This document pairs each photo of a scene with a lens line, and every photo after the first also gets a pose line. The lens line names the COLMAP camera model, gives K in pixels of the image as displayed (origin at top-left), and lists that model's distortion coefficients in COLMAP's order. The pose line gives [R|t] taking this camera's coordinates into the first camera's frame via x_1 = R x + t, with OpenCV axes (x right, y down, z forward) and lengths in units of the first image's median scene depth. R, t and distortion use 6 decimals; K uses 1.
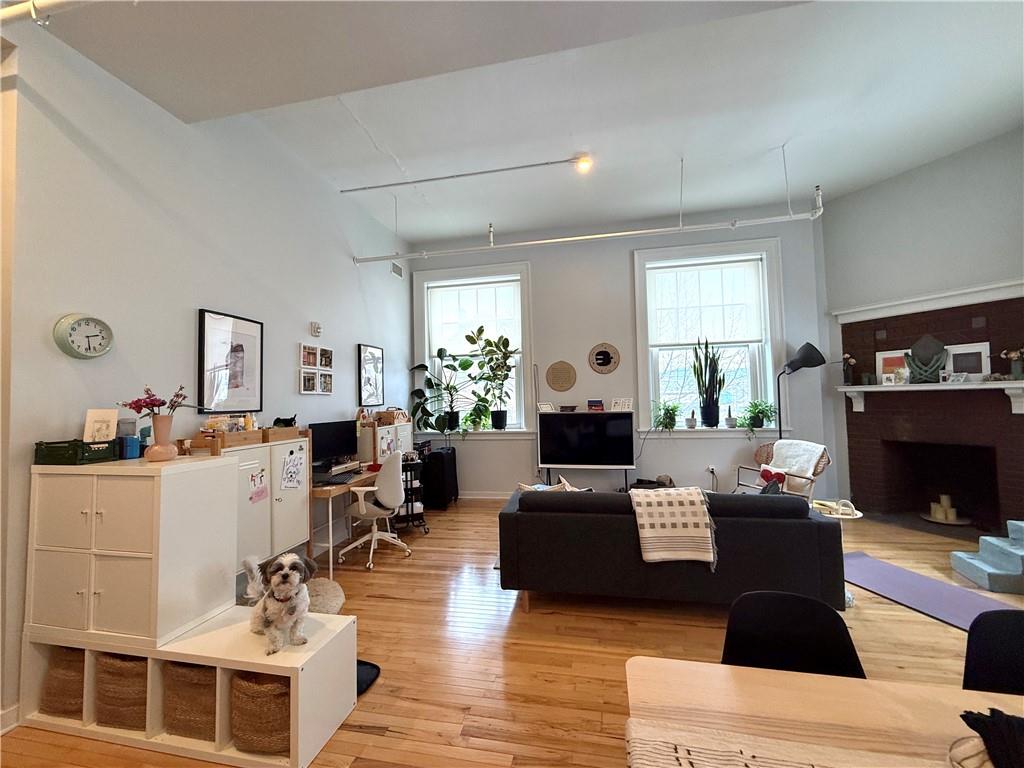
lens RADIAL K [[408.2, 0, 509.7], [0, 408.2, 383.1], [0, 0, 1]] dist [0.000805, -0.000044]
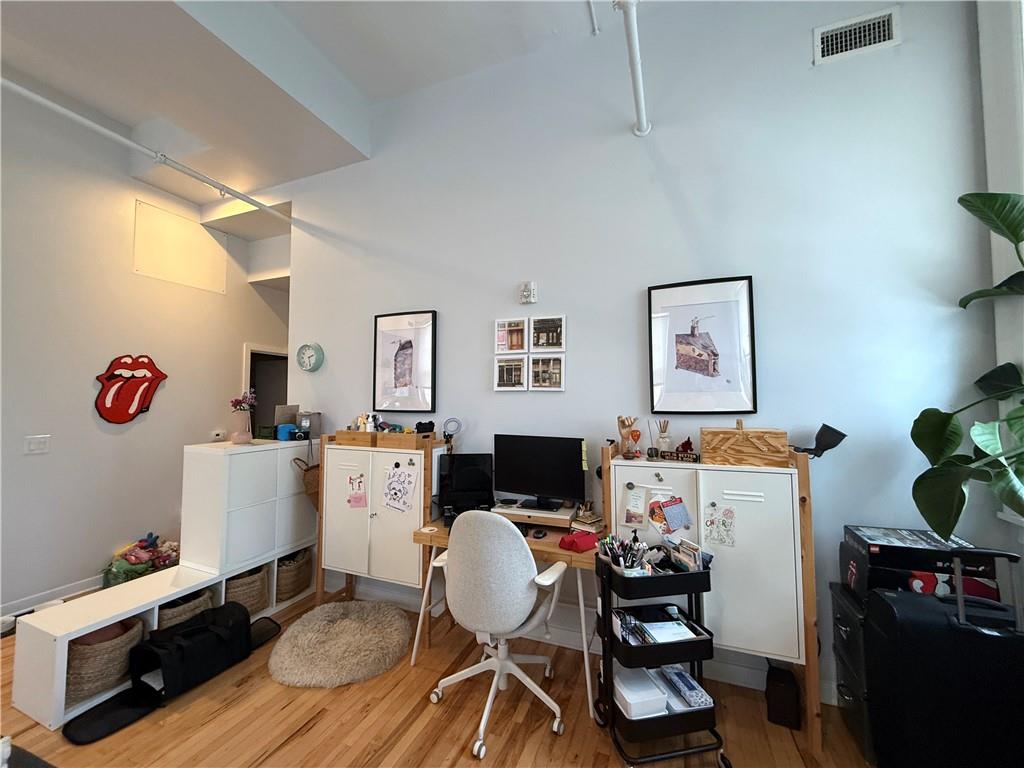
lens RADIAL K [[408.2, 0, 513.0], [0, 408.2, 382.6], [0, 0, 1]] dist [0.000805, -0.000044]
pose [[-0.183097, -0.021303, -0.982864, 0.165568], [0.043639, 0.998604, -0.029774, 0.029952], [0.982126, -0.048343, -0.181911, 1.016715]]
